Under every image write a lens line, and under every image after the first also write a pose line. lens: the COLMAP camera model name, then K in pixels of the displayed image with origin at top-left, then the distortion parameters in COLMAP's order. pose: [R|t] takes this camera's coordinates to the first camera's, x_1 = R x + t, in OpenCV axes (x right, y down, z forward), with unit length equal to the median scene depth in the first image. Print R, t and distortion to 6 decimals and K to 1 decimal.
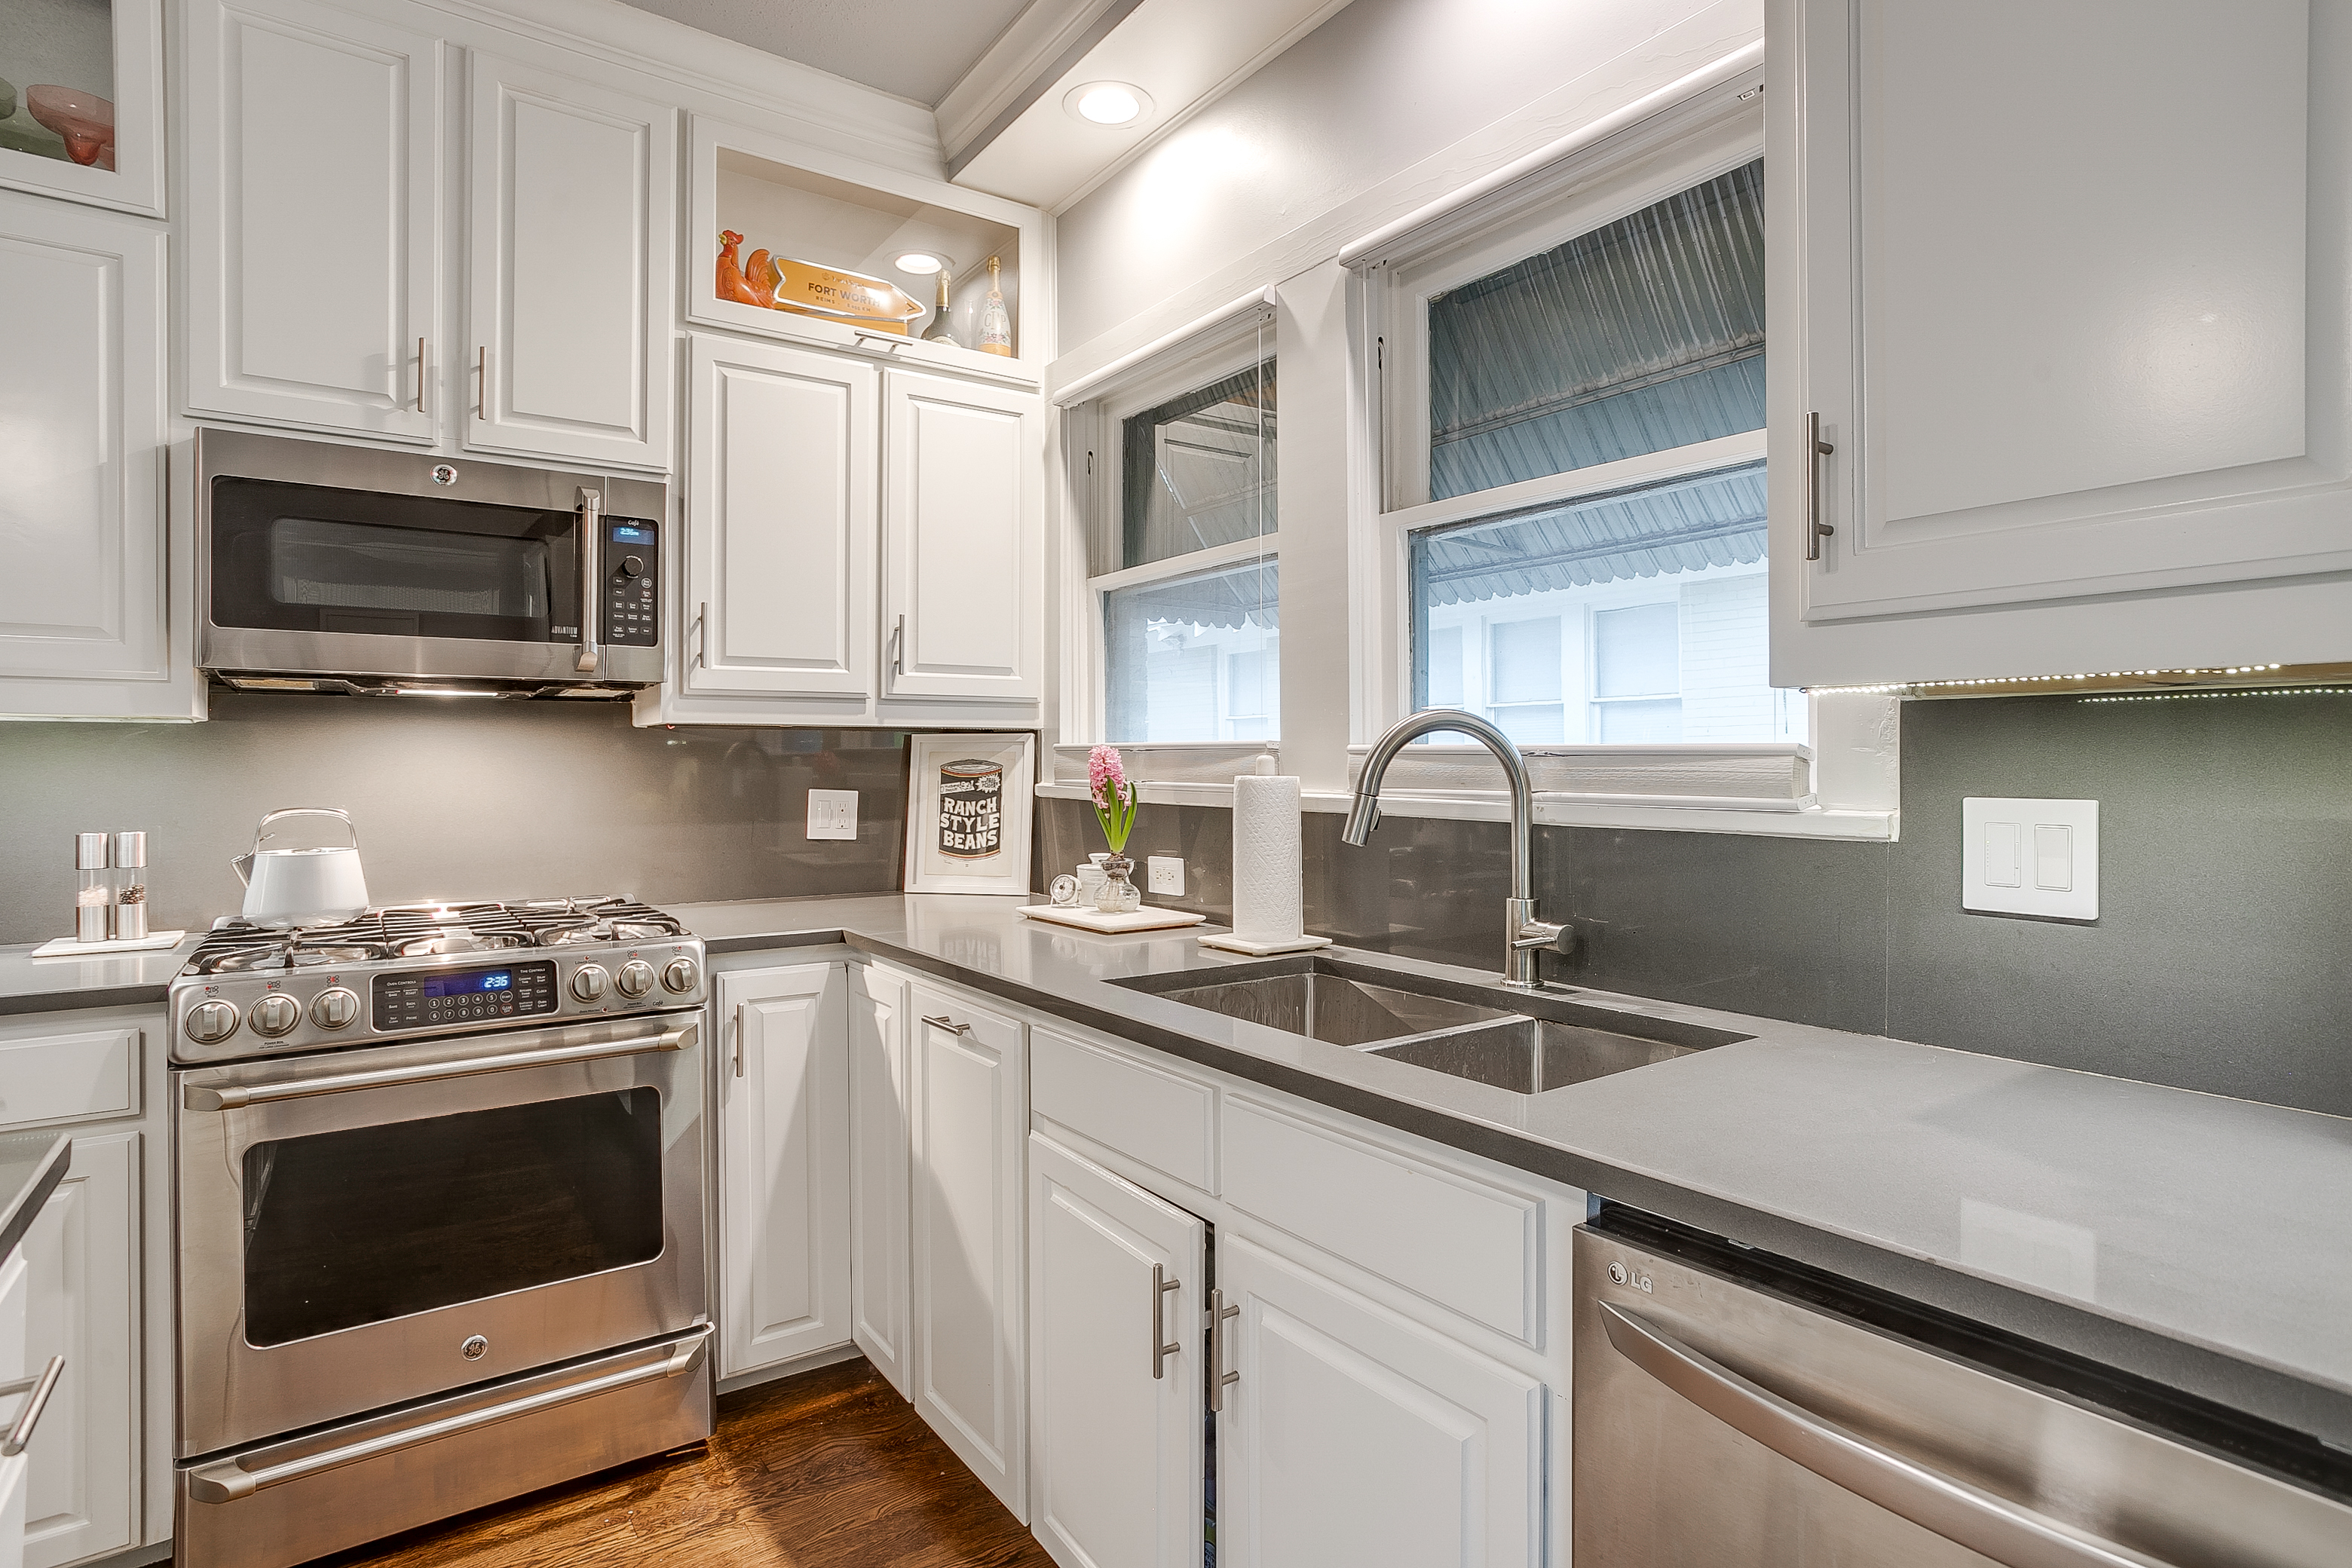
lens RADIAL K [[1206.0, 0, 1156.7], [0, 1206.0, 769.5], [0, 0, 1]] dist [-0.033064, 0.022068]
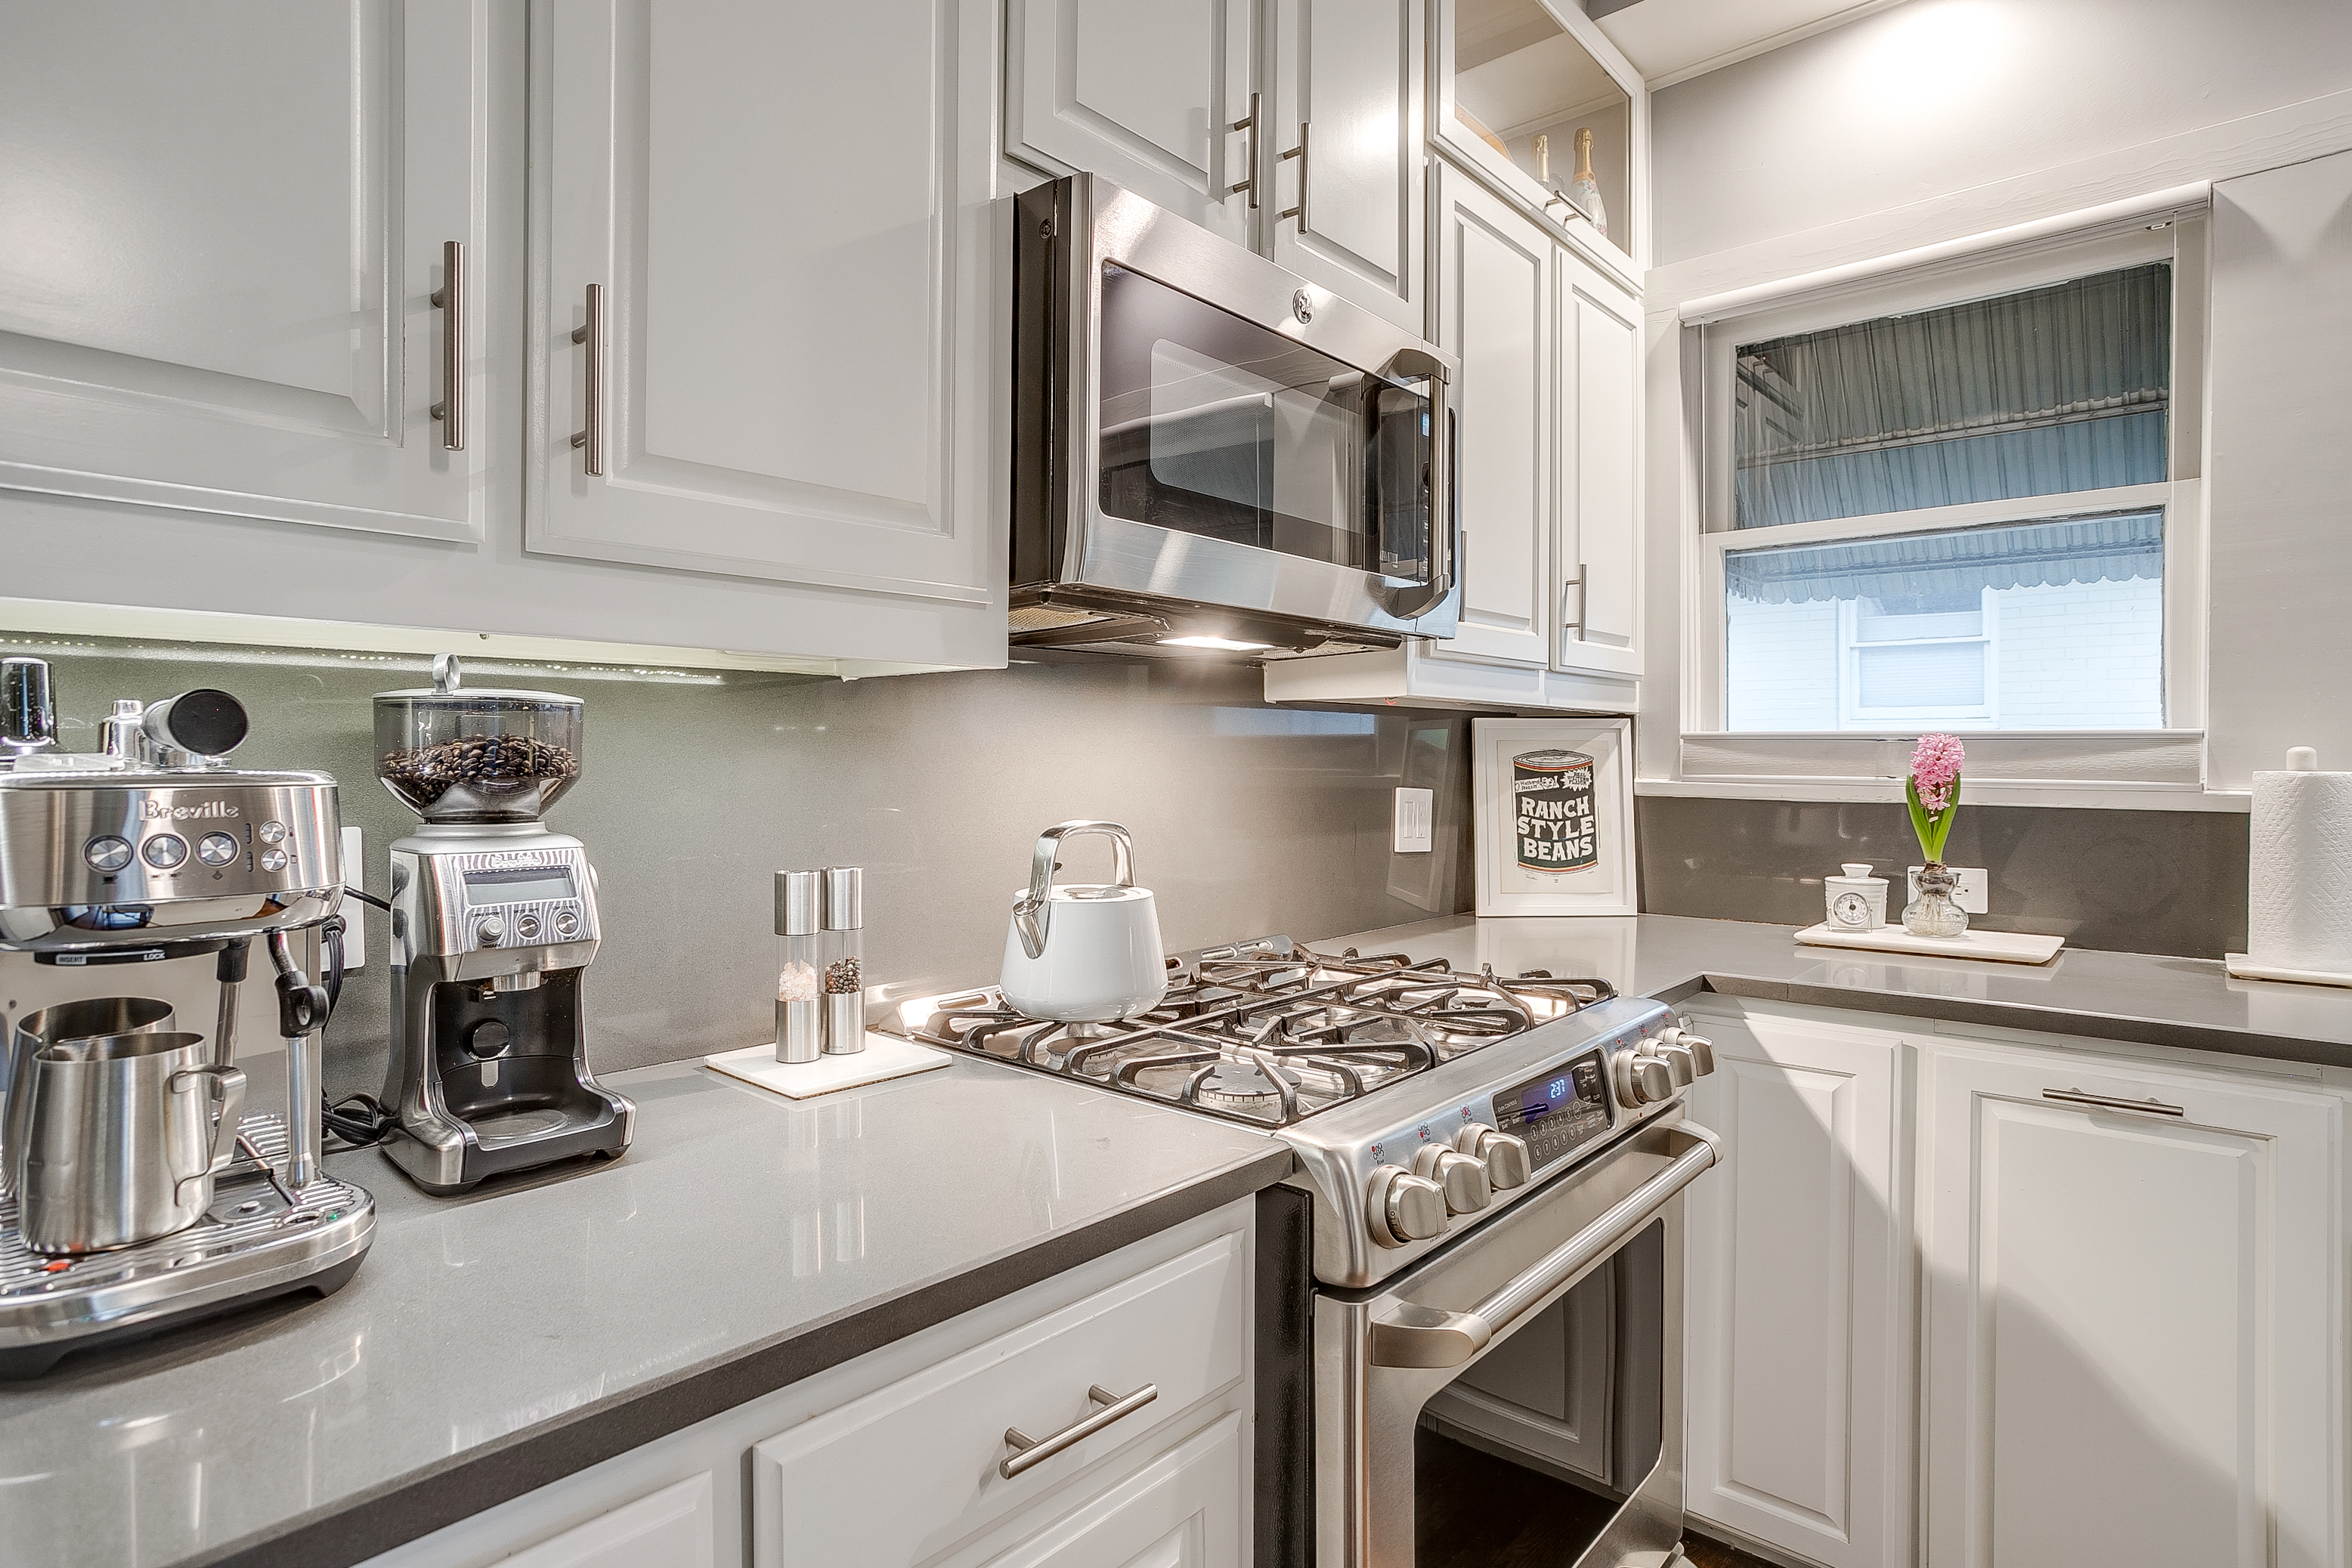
lens RADIAL K [[1205.9, 0, 1156.7], [0, 1205.9, 769.5], [0, 0, 1]] dist [-0.033064, 0.022068]
pose [[0.971254, 0.000347, 0.238045, -0.861642], [-0.001681, 0.999984, 0.005403, 0.001410], [-0.238040, -0.005648, 0.971239, 0.396987]]
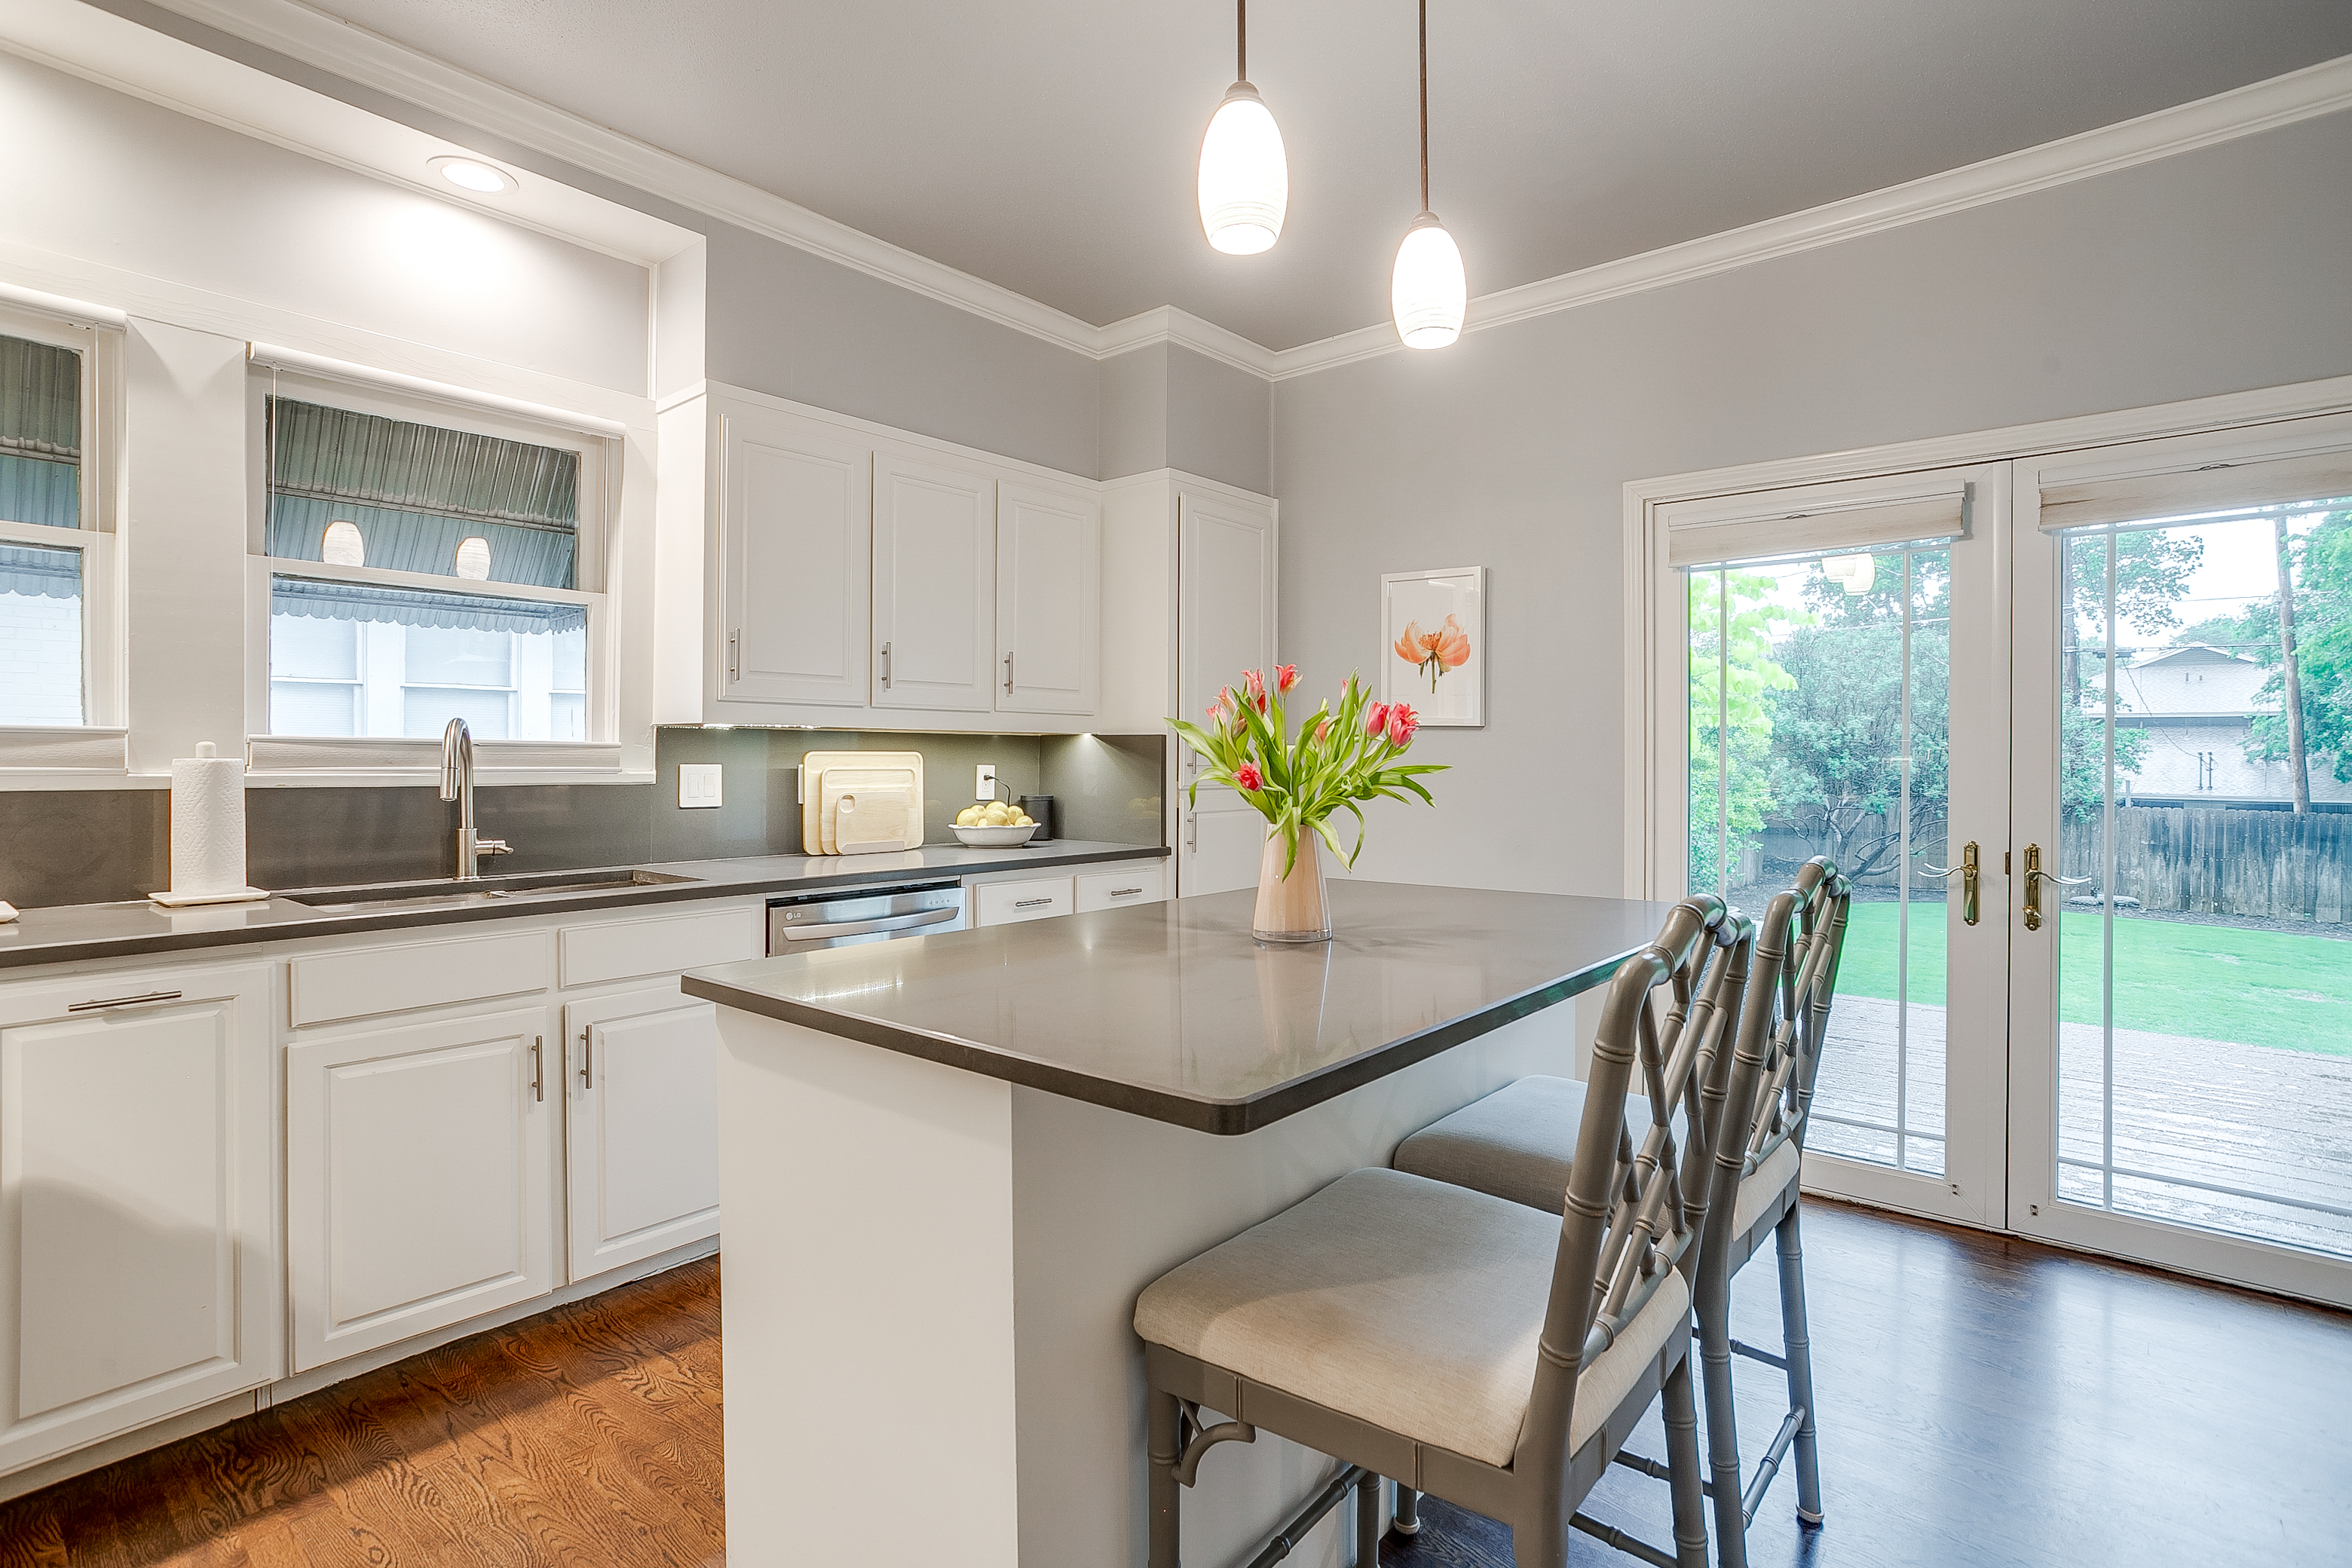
lens RADIAL K [[1164.5, 0, 1177.1], [0, 1164.5, 765.4], [0, 0, 1]] dist [-0.053989, 0.034379]
pose [[-0.262019, -0.007300, 0.965035, -1.239823], [0.000747, 0.999970, 0.007767, 0.004254], [-0.965063, 0.002756, -0.262005, 0.371173]]
